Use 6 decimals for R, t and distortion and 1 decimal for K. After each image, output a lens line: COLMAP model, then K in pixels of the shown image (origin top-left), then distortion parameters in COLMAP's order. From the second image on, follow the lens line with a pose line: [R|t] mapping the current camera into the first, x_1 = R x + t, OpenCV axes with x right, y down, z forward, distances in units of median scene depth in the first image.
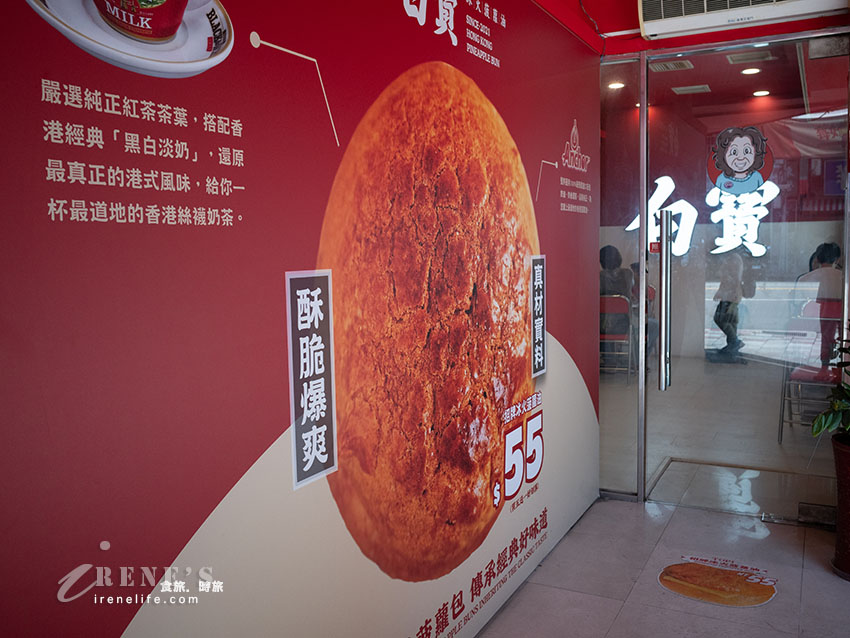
lens RADIAL K [[760.1, 0, 425.0], [0, 760.1, 319.0], [0, 0, 1]] dist [-0.038972, 0.002919]
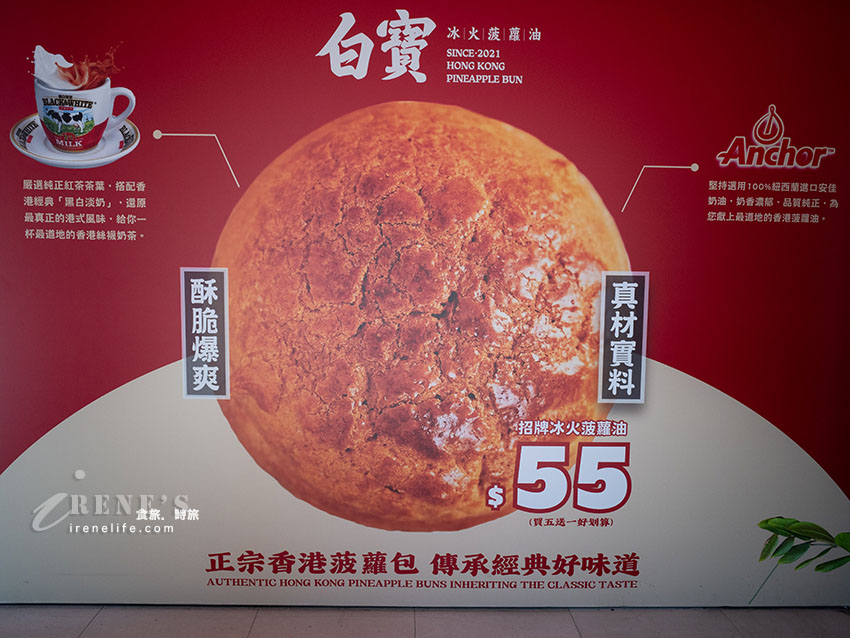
lens RADIAL K [[760.1, 0, 425.0], [0, 760.1, 319.0], [0, 0, 1]] dist [-0.038972, 0.002919]
pose [[0.478199, 0.121959, -0.869743, 1.379034], [-0.105617, 0.991110, 0.080908, -0.126061], [0.871878, 0.053170, 0.486828, 0.590132]]
